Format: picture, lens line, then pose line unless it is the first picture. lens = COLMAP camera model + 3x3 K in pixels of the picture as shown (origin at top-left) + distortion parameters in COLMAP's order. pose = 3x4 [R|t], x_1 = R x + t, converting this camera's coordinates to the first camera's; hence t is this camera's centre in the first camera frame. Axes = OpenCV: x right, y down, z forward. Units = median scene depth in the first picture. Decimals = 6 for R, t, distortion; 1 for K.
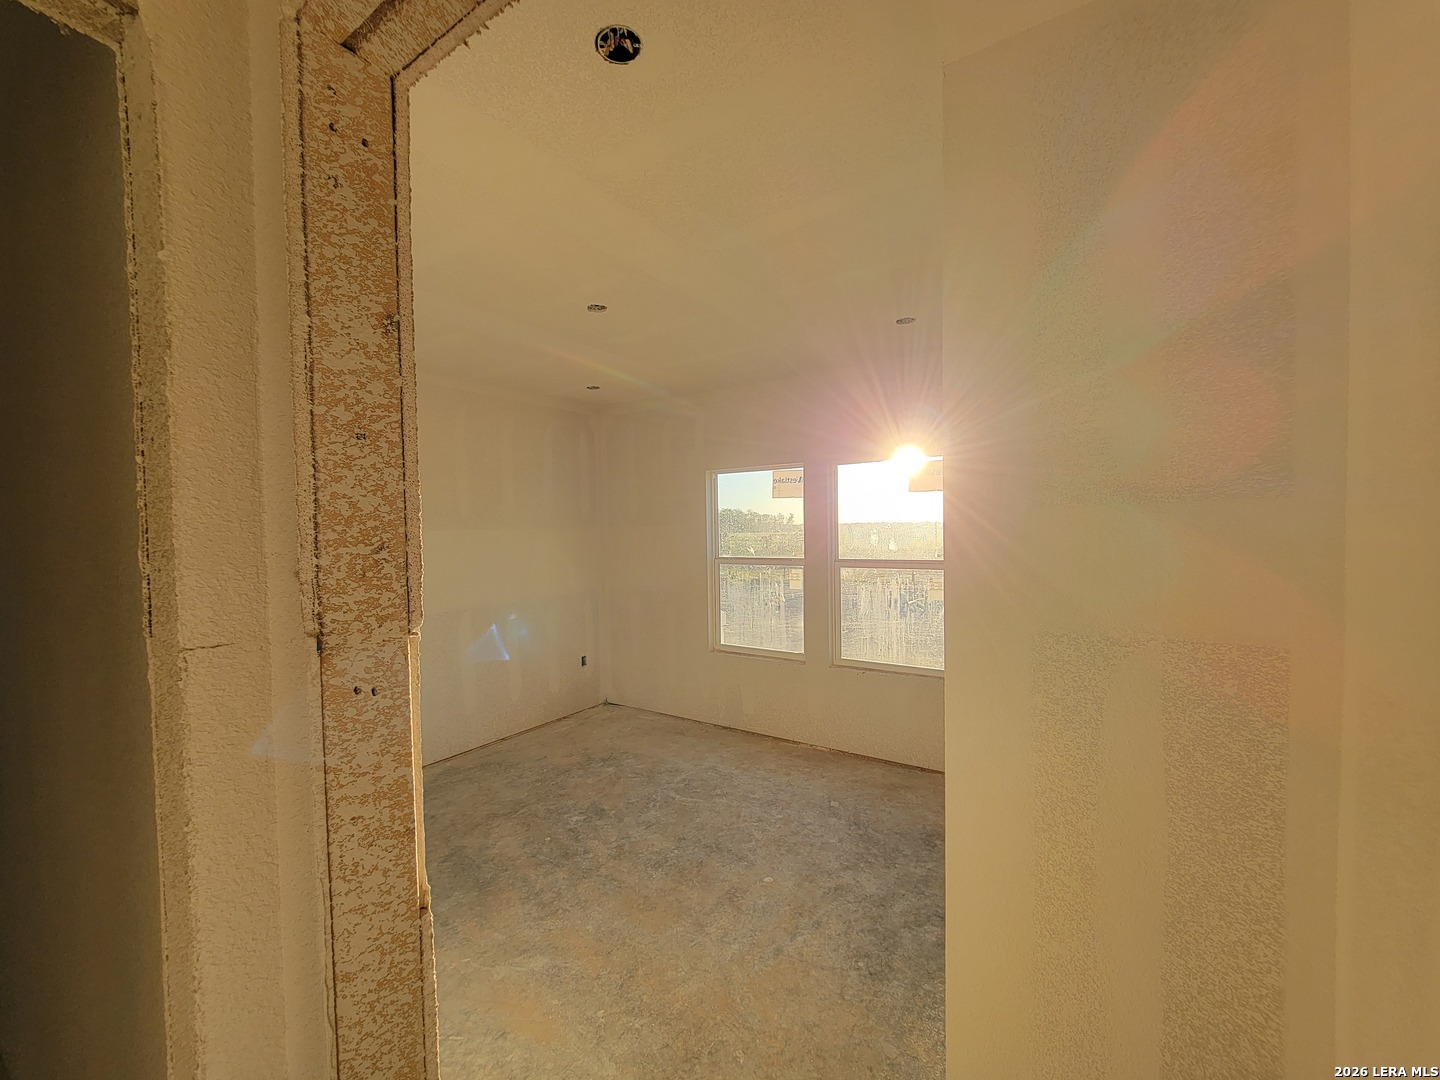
lens RADIAL K [[588.3, 0, 716.1], [0, 588.3, 542.7], [0, 0, 1]] dist [0.000638, -0.001861]
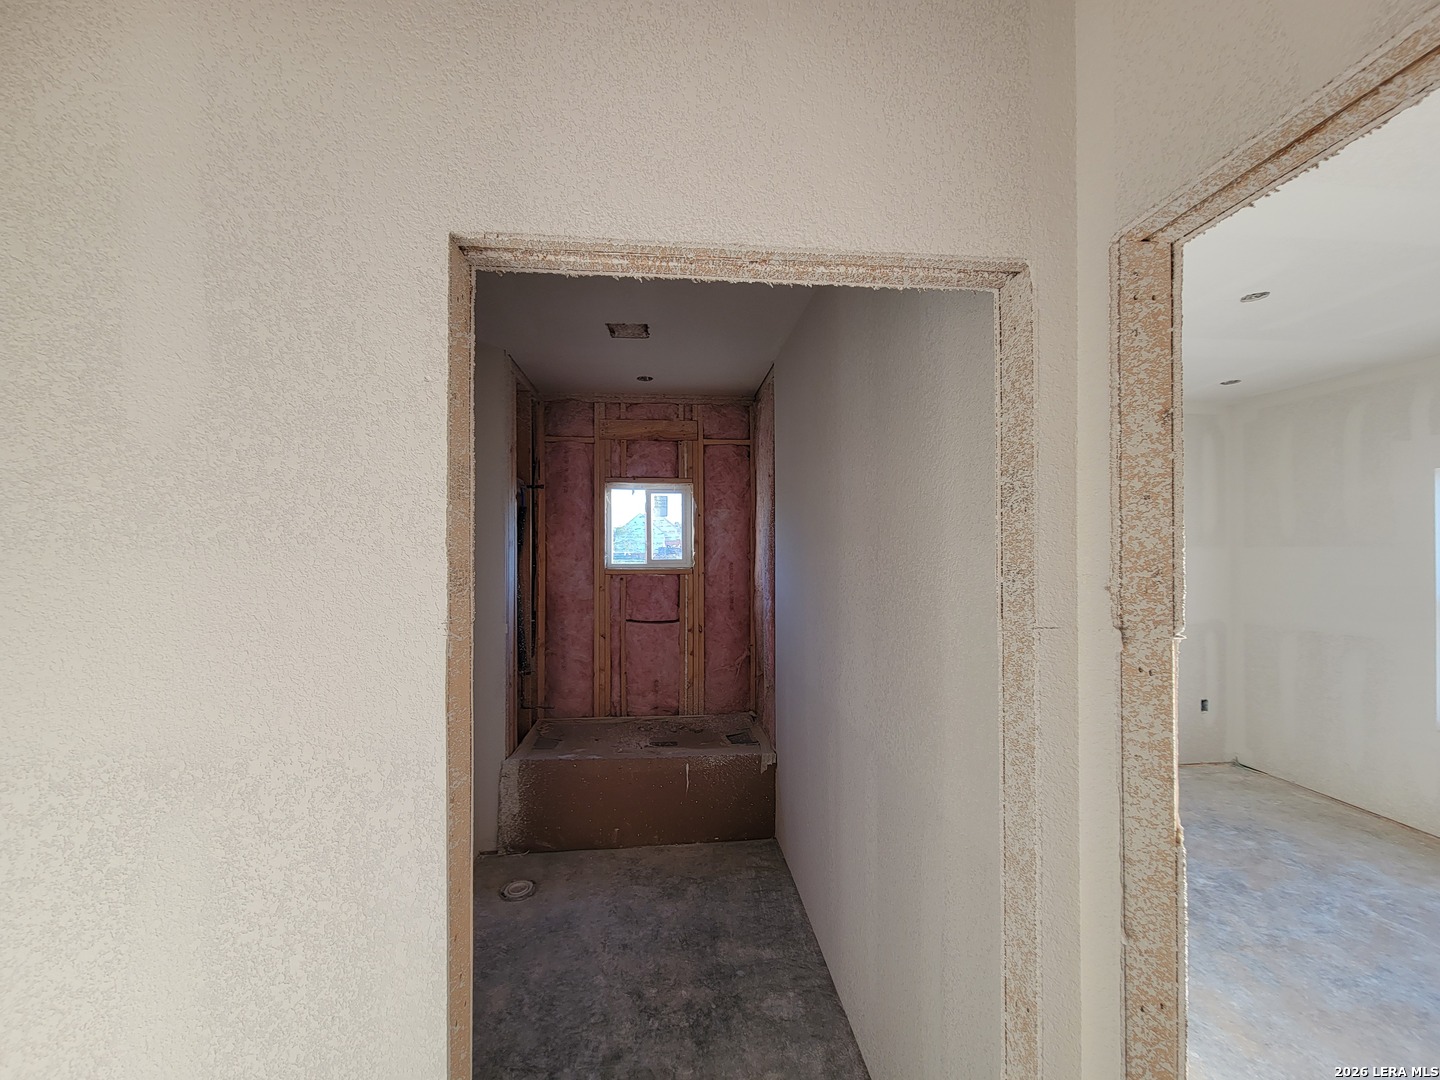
lens RADIAL K [[588.3, 0, 724.5], [0, 588.3, 547.3], [0, 0, 1]] dist [0.000638, -0.001861]
pose [[0.635593, 0.010712, -0.771950, -0.132816], [-0.025504, 0.999649, -0.007128, -0.017727], [0.771603, 0.024218, 0.635643, -0.721951]]
